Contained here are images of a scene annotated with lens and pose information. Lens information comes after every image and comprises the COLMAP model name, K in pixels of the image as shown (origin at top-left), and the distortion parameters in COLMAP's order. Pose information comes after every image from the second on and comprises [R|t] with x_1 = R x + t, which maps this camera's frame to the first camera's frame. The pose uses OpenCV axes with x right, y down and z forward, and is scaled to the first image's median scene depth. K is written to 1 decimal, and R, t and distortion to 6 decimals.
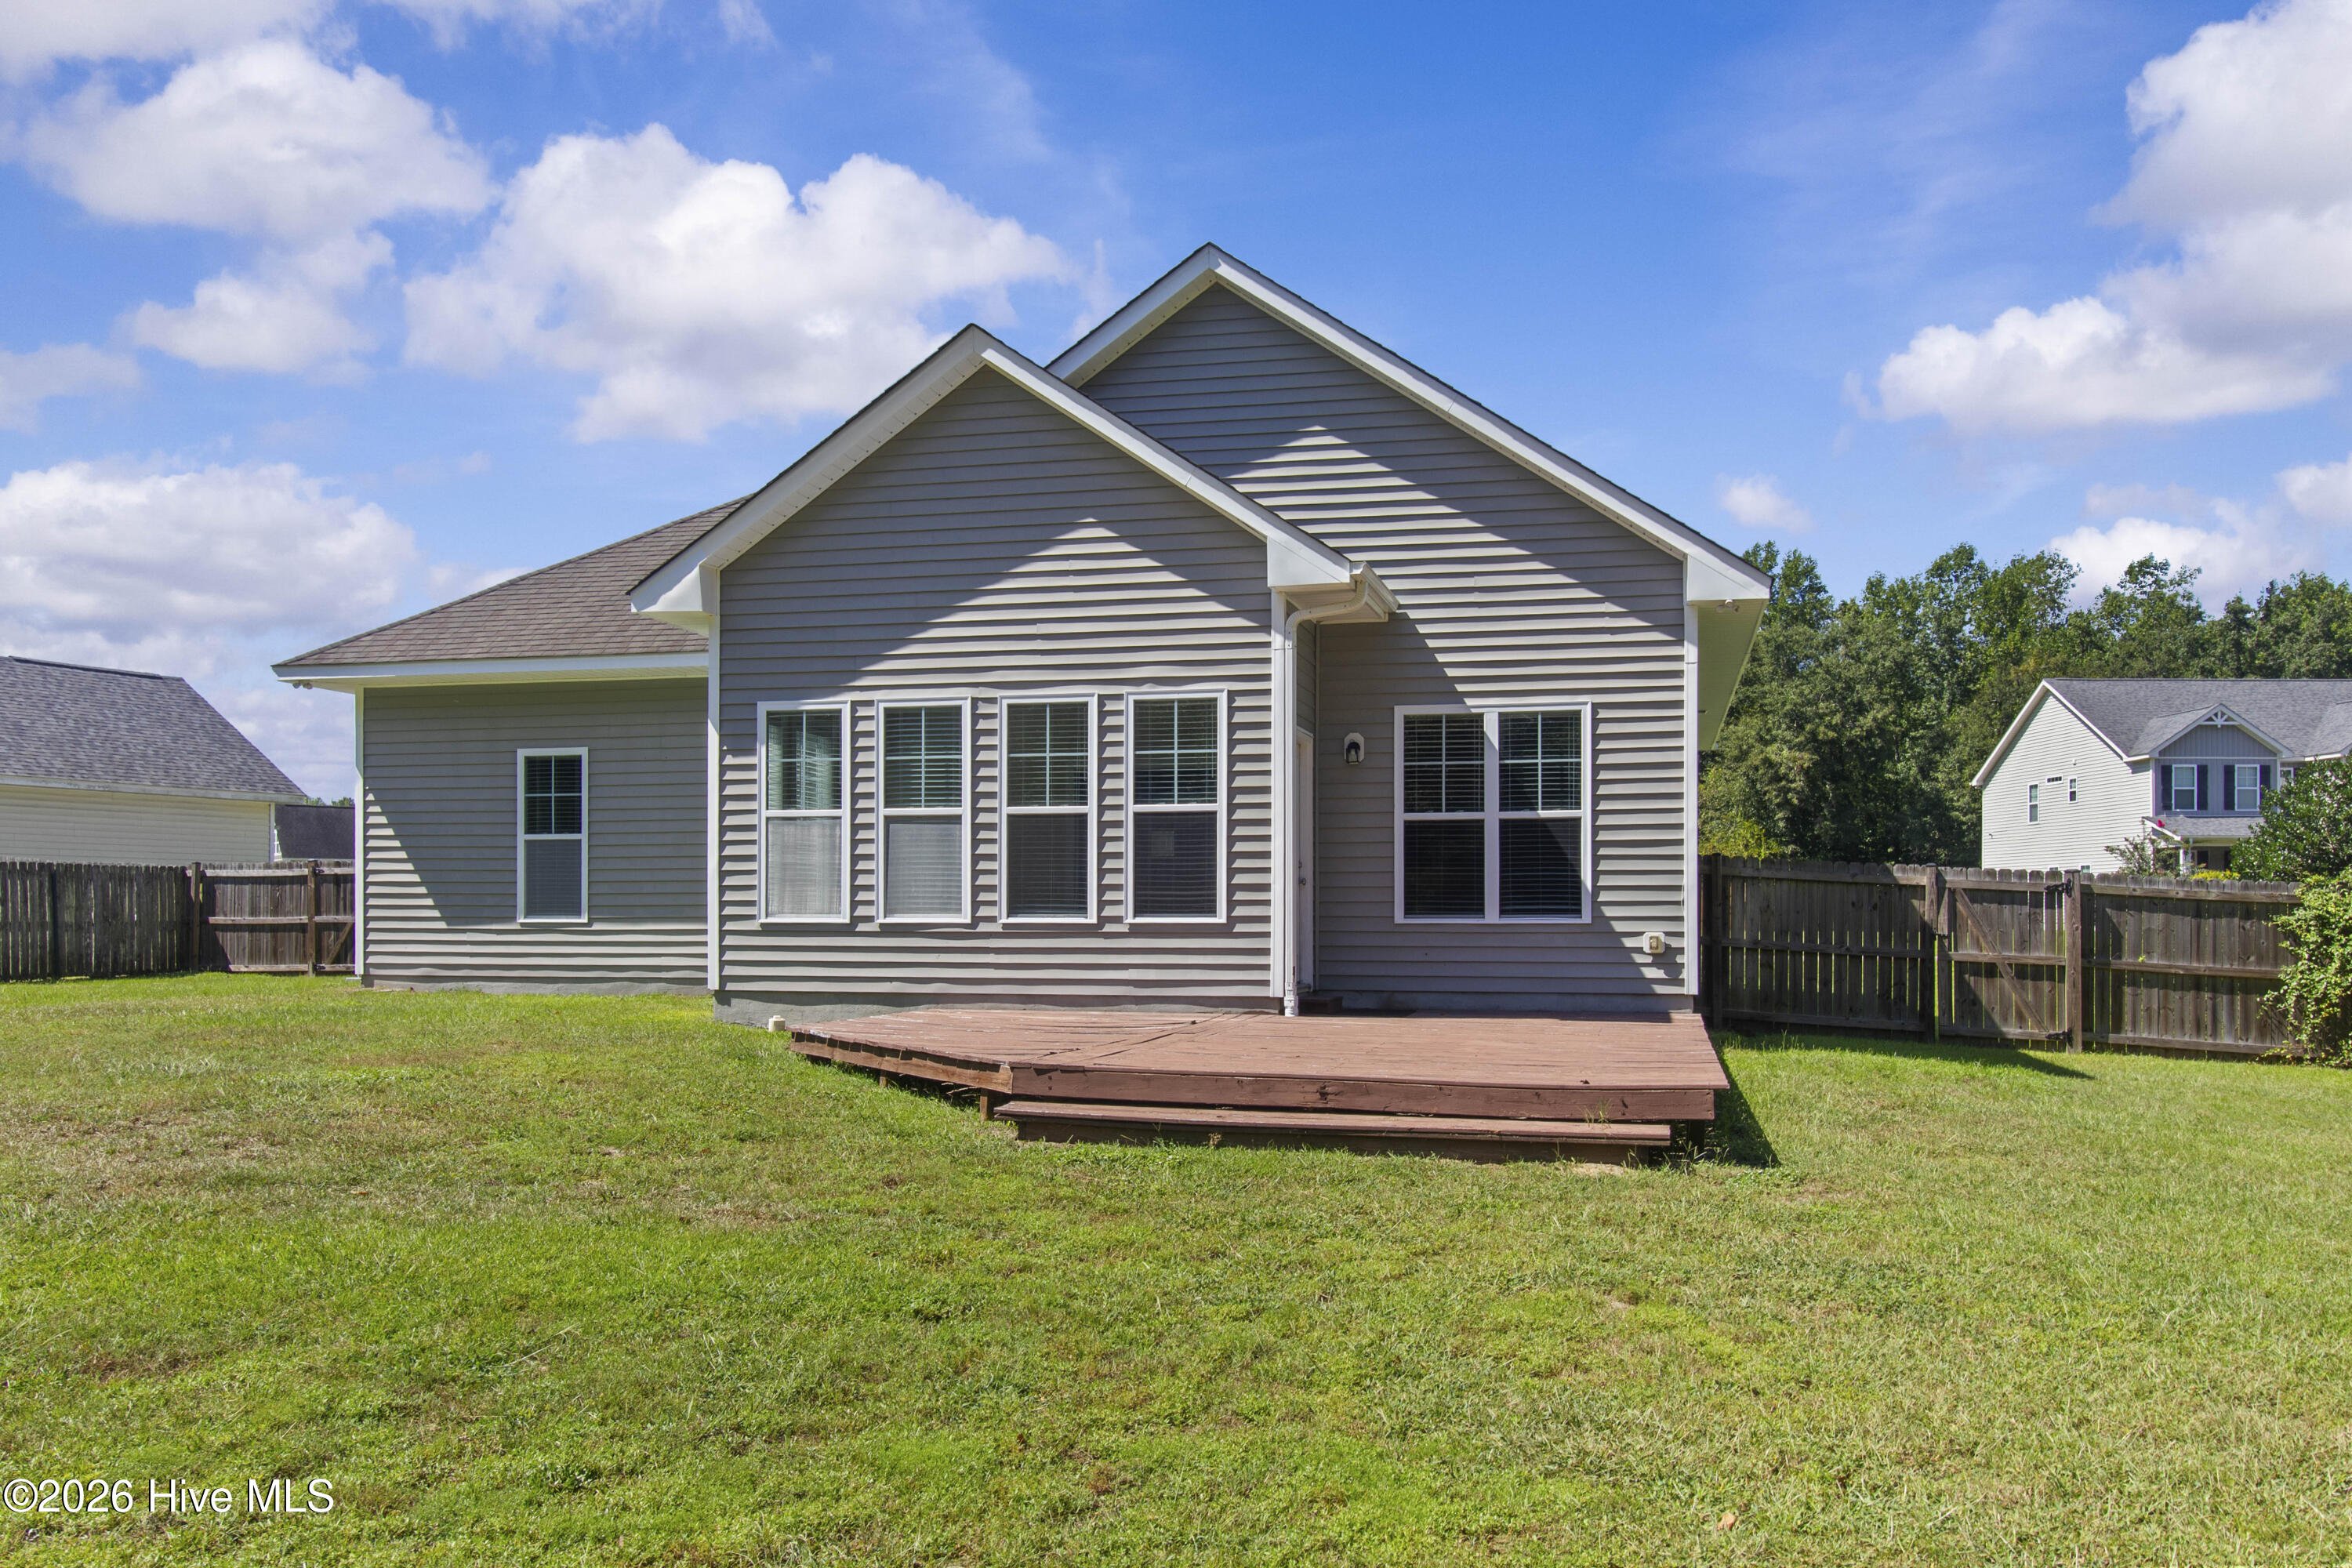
lens RADIAL K [[1876.3, 0, 1173.9], [0, 1876.3, 903.2], [0, 0, 1]] dist [0.004489, -0.000044]
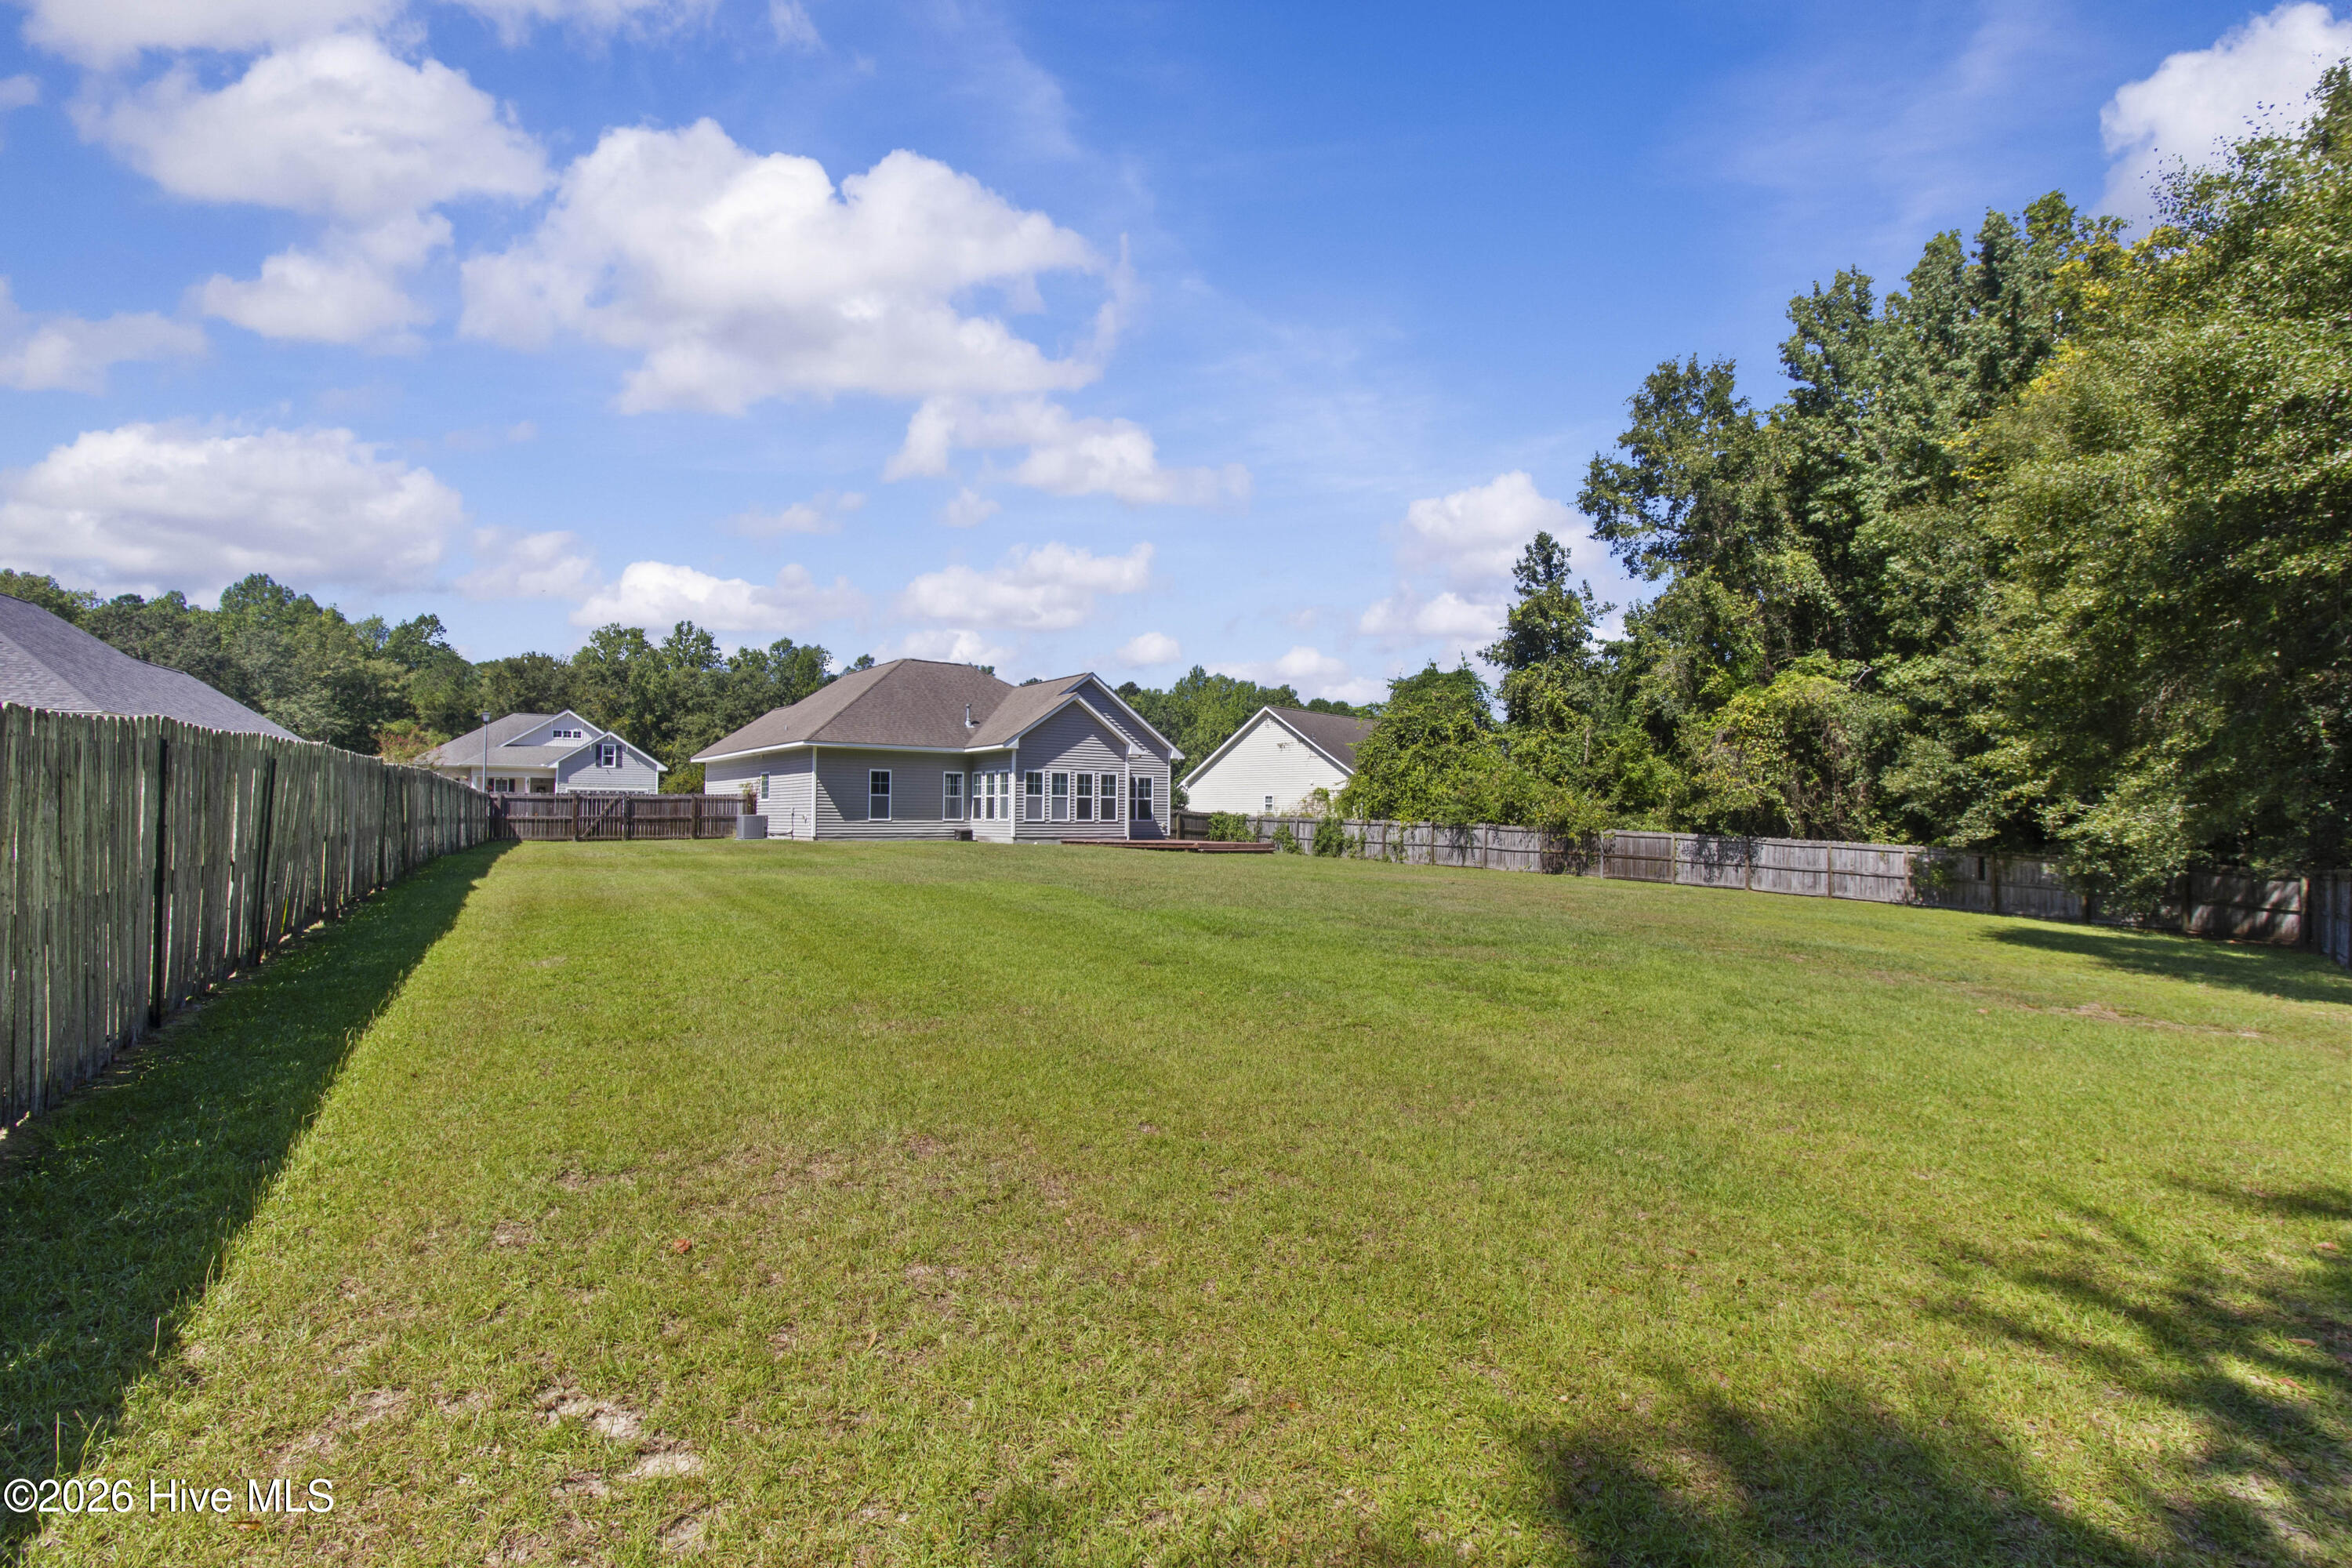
lens RADIAL K [[1091.5, 0, 1176.6], [0, 1091.5, 794.9], [0, 0, 1]] dist [0.000436, -0.000858]
pose [[0.632100, 0.020165, 0.774624, -1.912968], [-0.012715, 0.999797, -0.015651, -0.014226], [-0.774782, 0.000043, 0.632228, -0.840450]]
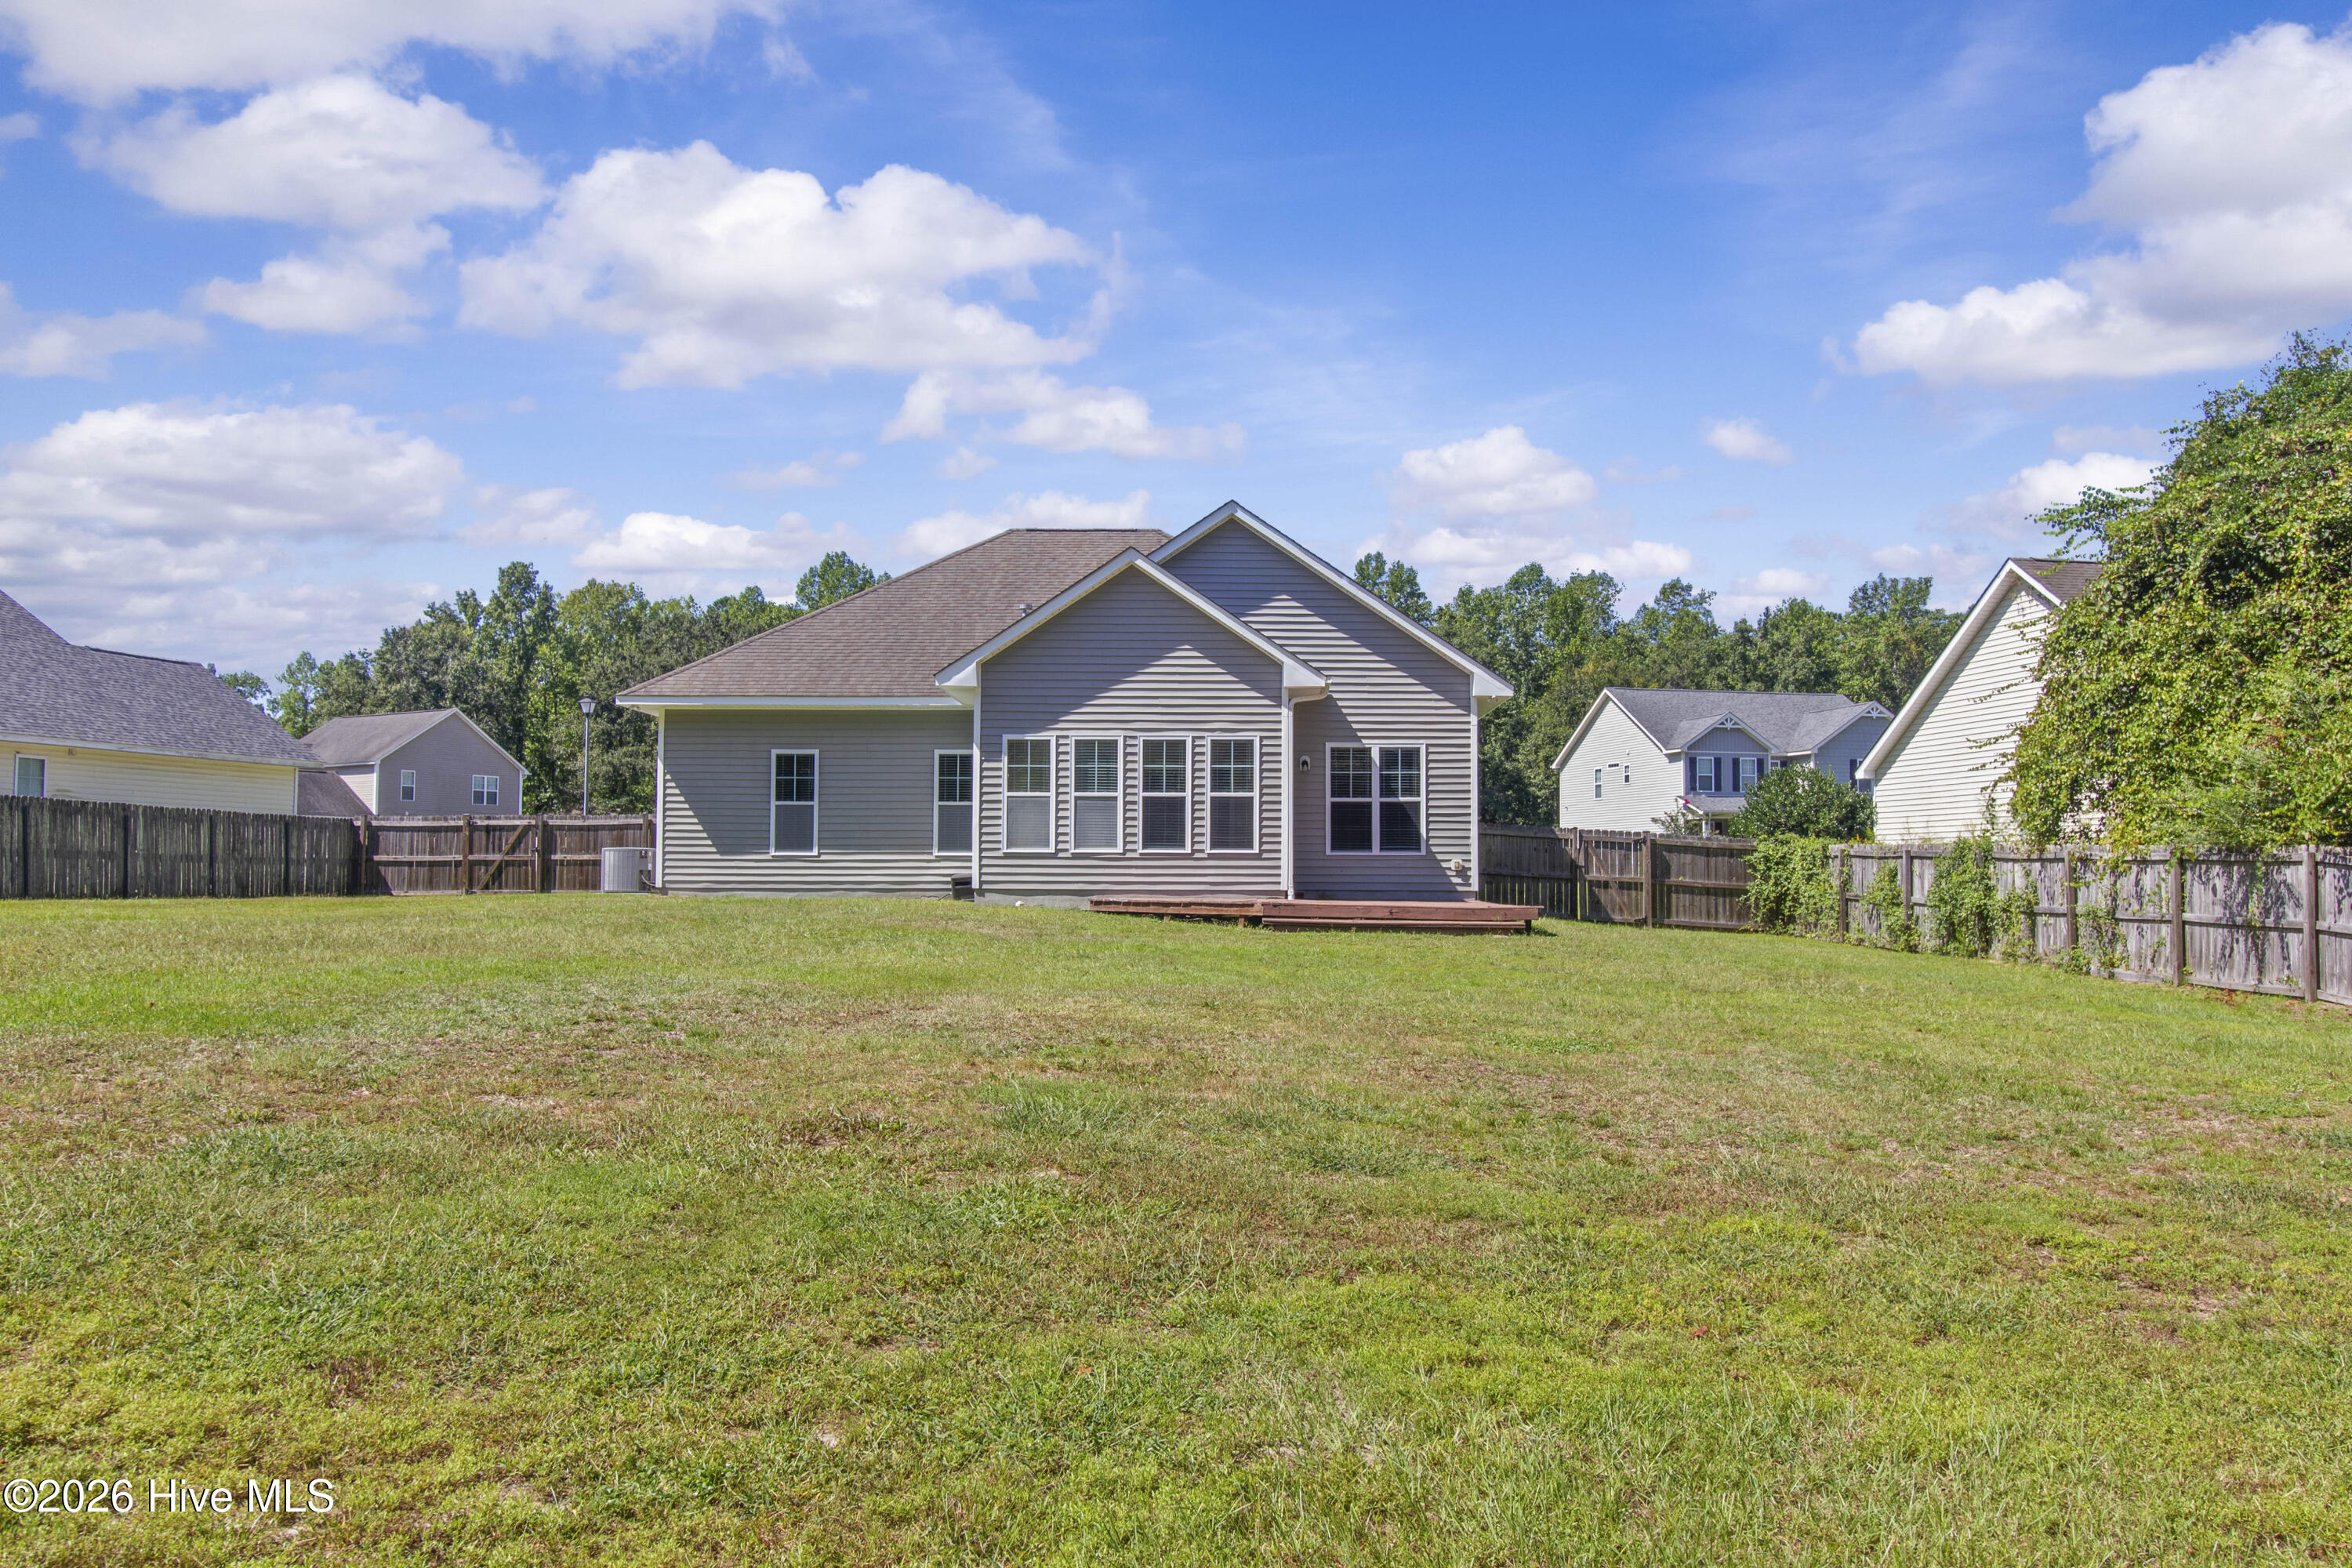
lens RADIAL K [[1876.3, 0, 1174.9], [0, 1876.3, 773.1], [0, 0, 1]] dist [0.004489, -0.000044]
pose [[0.976608, 0.015631, 0.214461, -0.448960], [-0.004993, 0.998734, -0.050057, 0.024046], [-0.214972, 0.047815, 0.975449, -0.852506]]
